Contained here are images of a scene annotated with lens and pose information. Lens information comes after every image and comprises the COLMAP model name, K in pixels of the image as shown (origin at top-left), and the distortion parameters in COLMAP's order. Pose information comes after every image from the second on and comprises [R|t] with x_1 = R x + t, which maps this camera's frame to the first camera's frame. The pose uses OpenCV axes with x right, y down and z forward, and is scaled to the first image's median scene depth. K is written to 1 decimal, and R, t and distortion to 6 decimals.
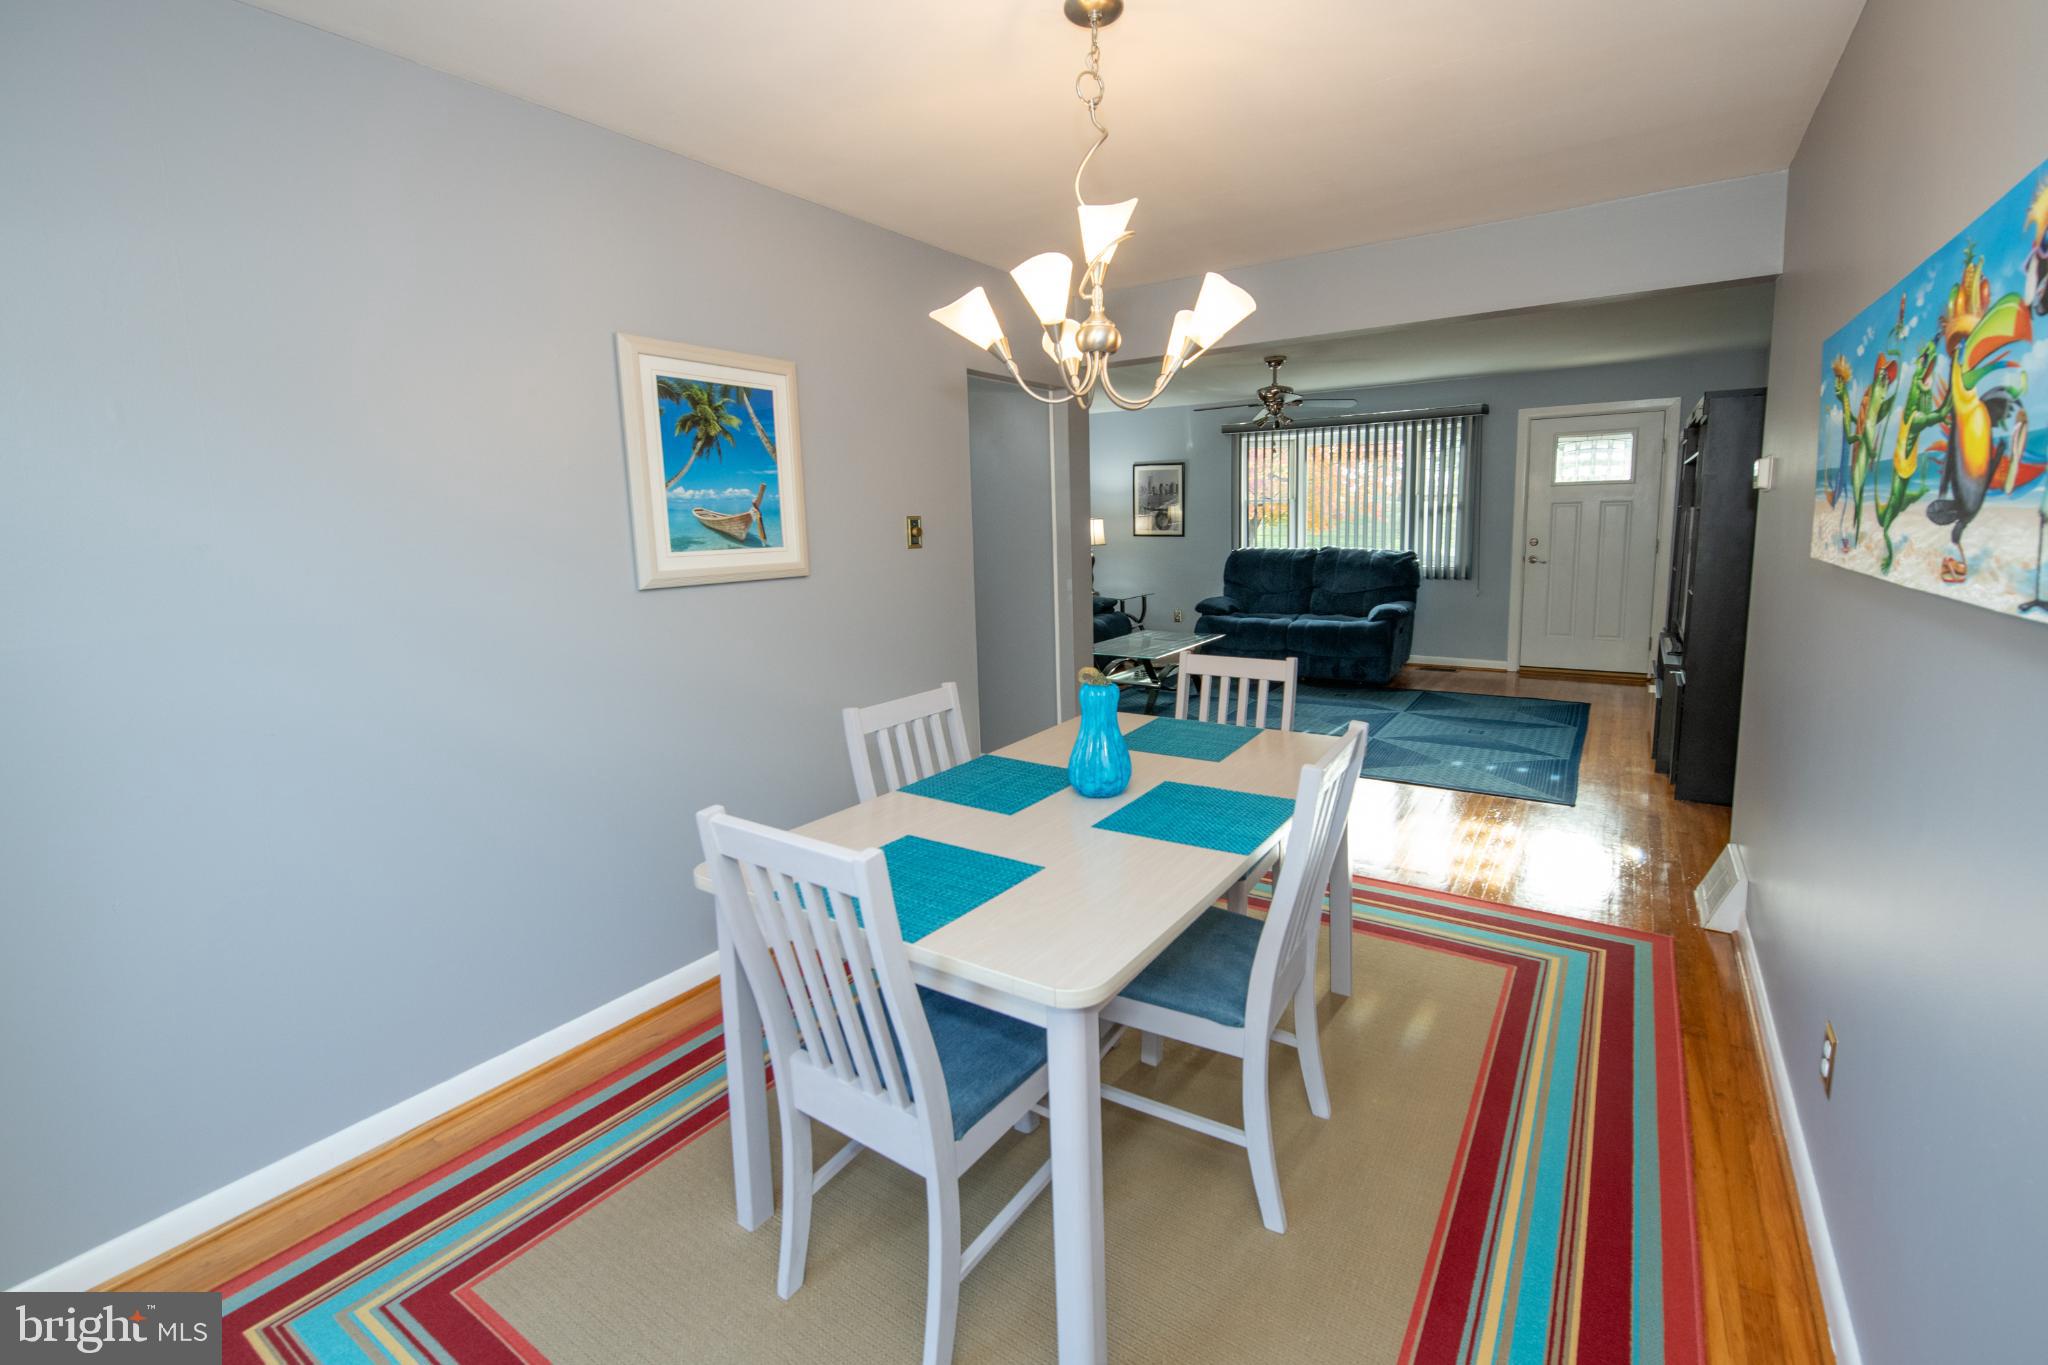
lens RADIAL K [[873.2, 0, 1030.3], [0, 873.2, 650.6], [0, 0, 1]] dist [-0.000604, -0.000014]
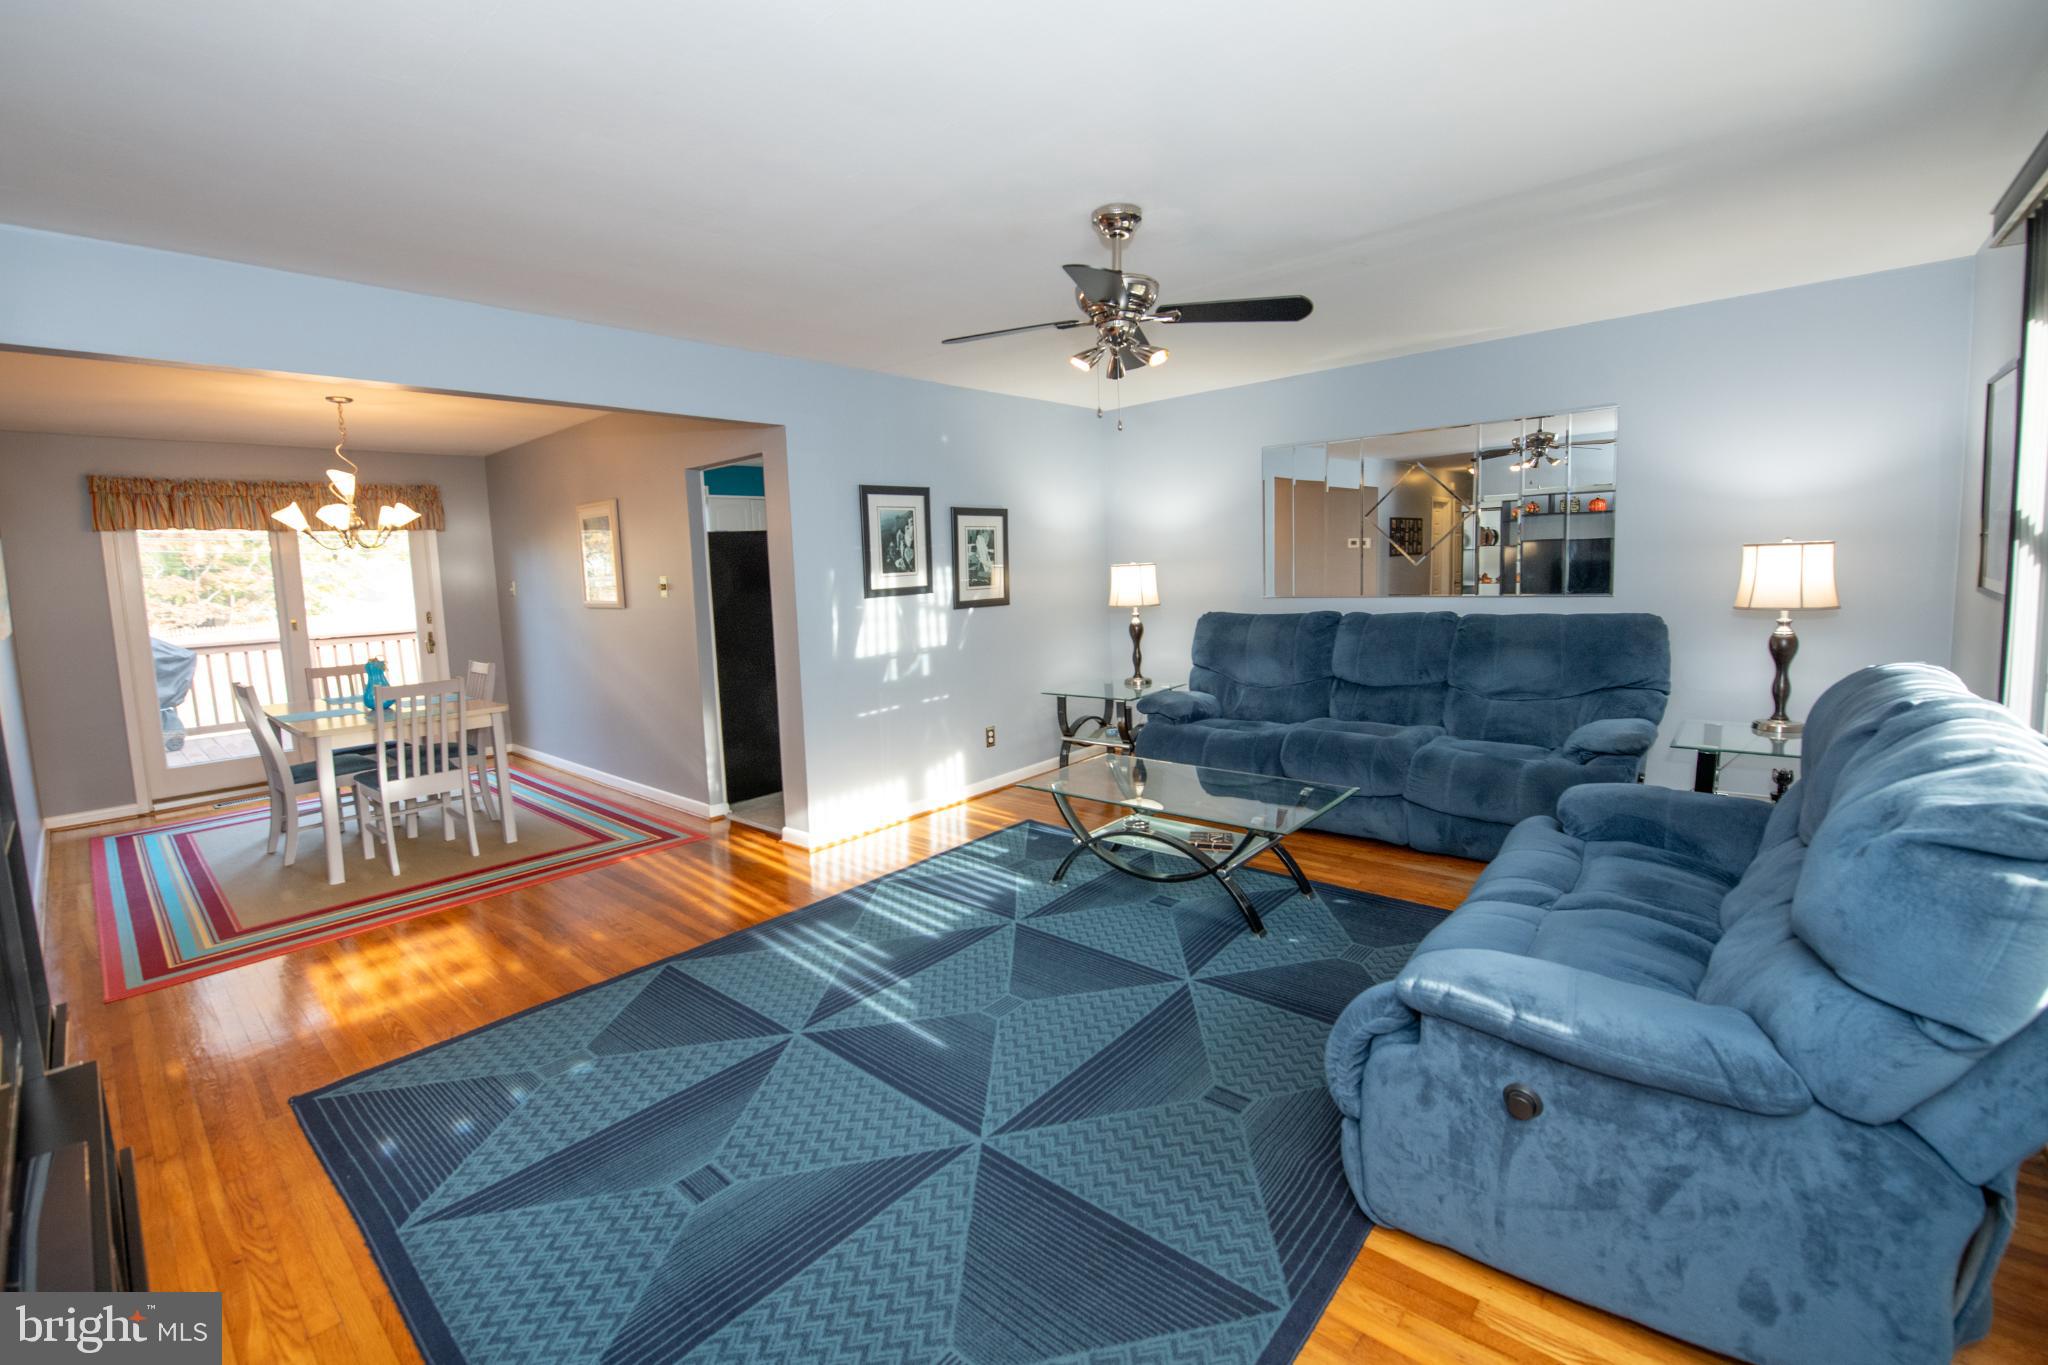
lens RADIAL K [[873.2, 0, 1030.3], [0, 873.2, 650.6], [0, 0, 1]] dist [-0.000604, -0.000014]
pose [[-0.130402, 0.128630, -0.983082, 0.651290], [-0.099791, 0.984810, 0.142093, -0.154525], [0.986426, 0.116632, -0.115586, 0.901481]]
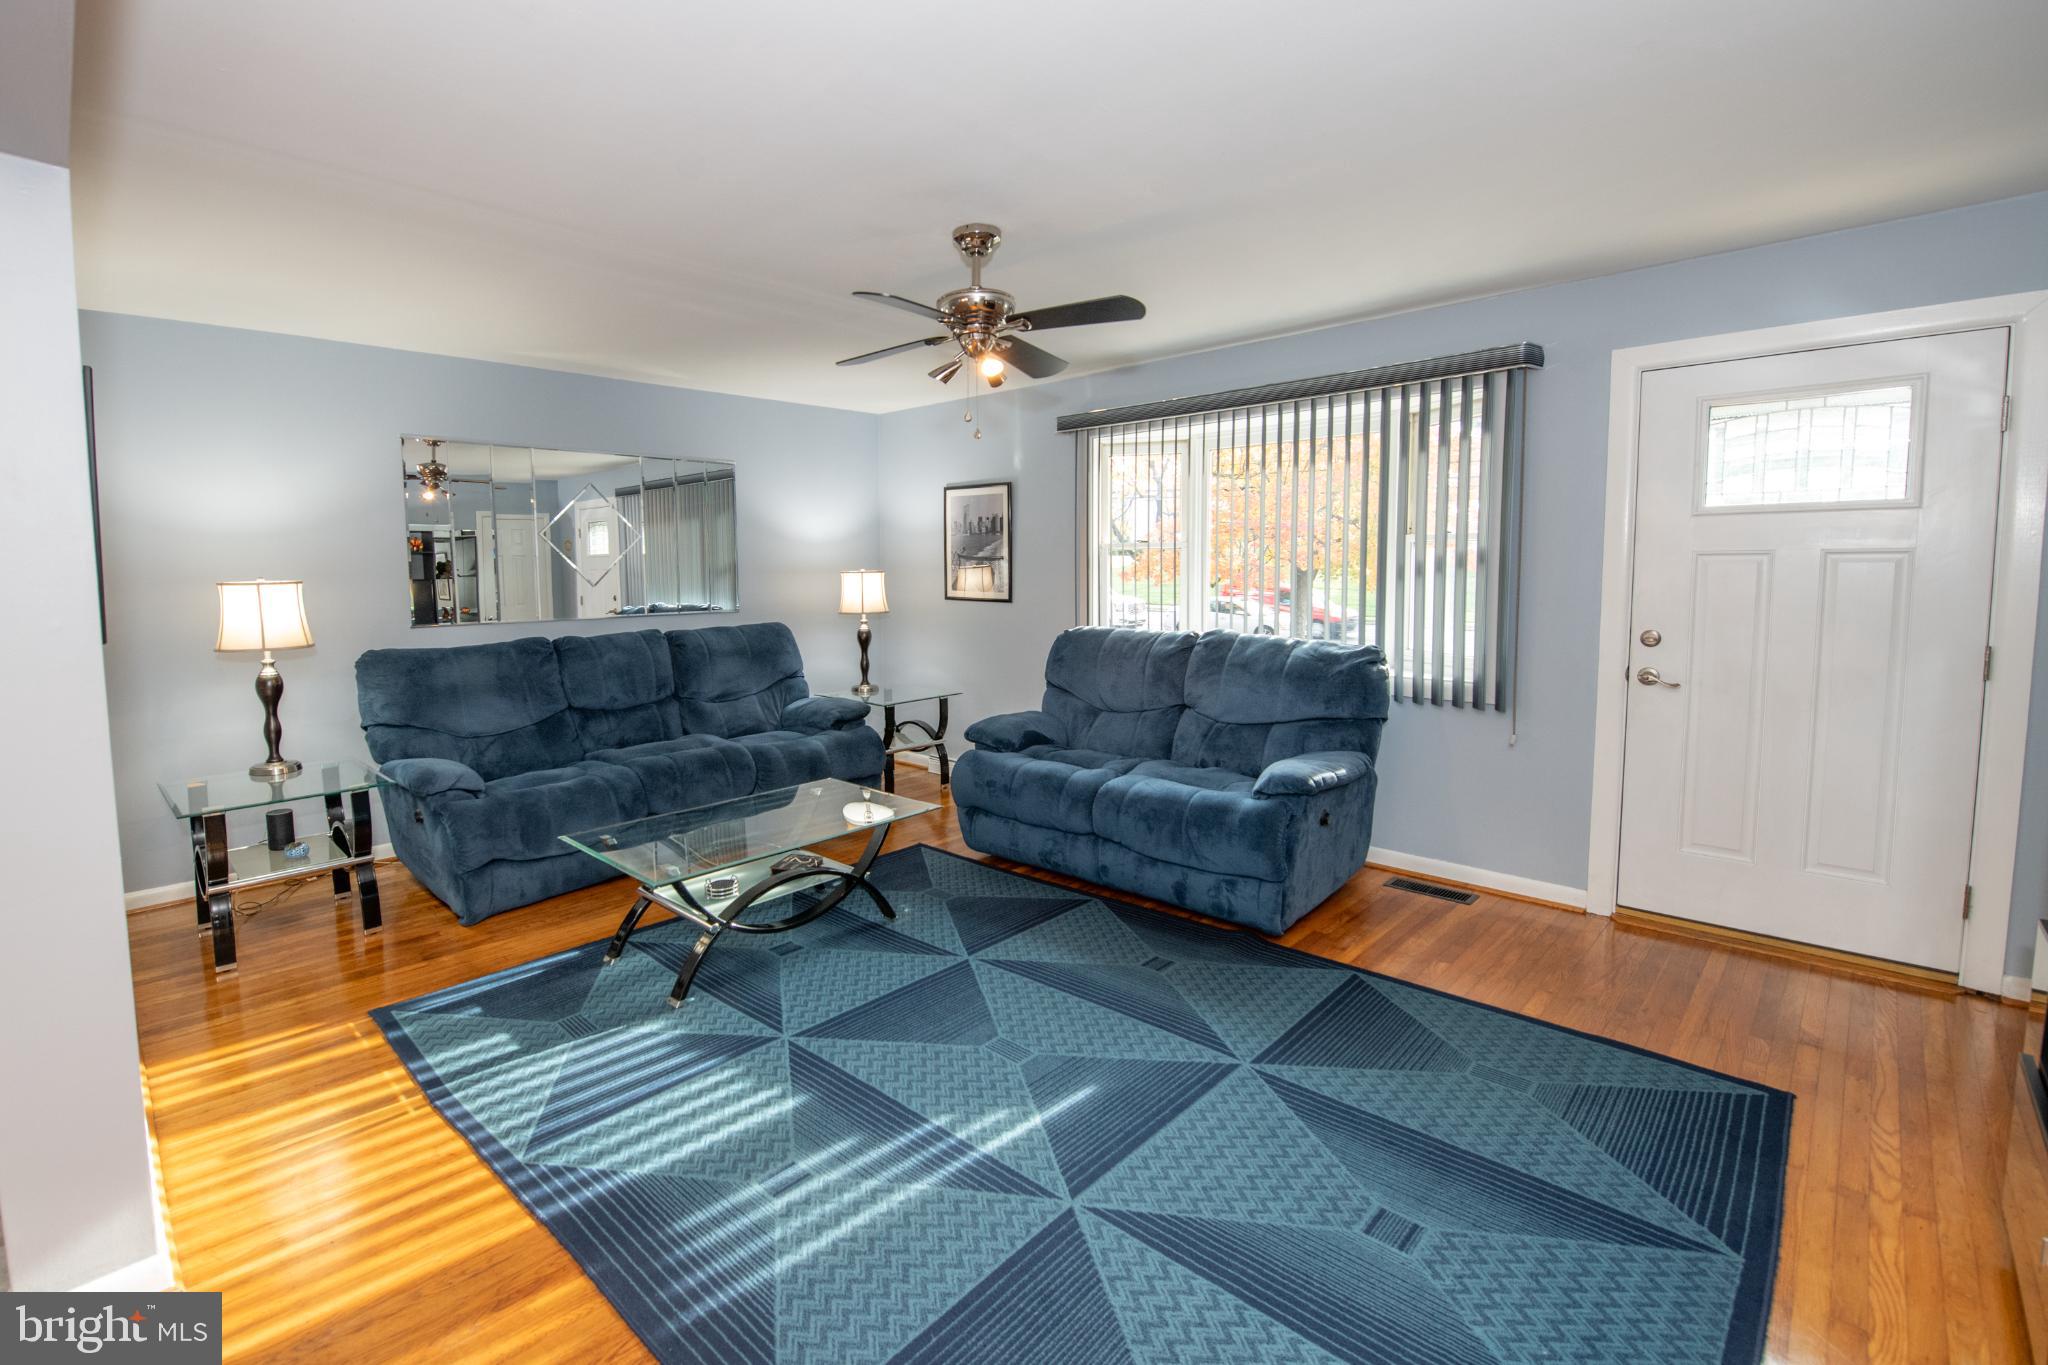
lens RADIAL K [[805.8, 0, 1018.5], [0, 805.8, 641.5], [0, 0, 1]] dist [-0.001042, 0.000017]
pose [[0.978448, 0.032928, -0.203852, 0.331638], [-0.045510, 0.997317, -0.057342, -0.081028], [0.201417, 0.065384, 0.977321, 0.511714]]
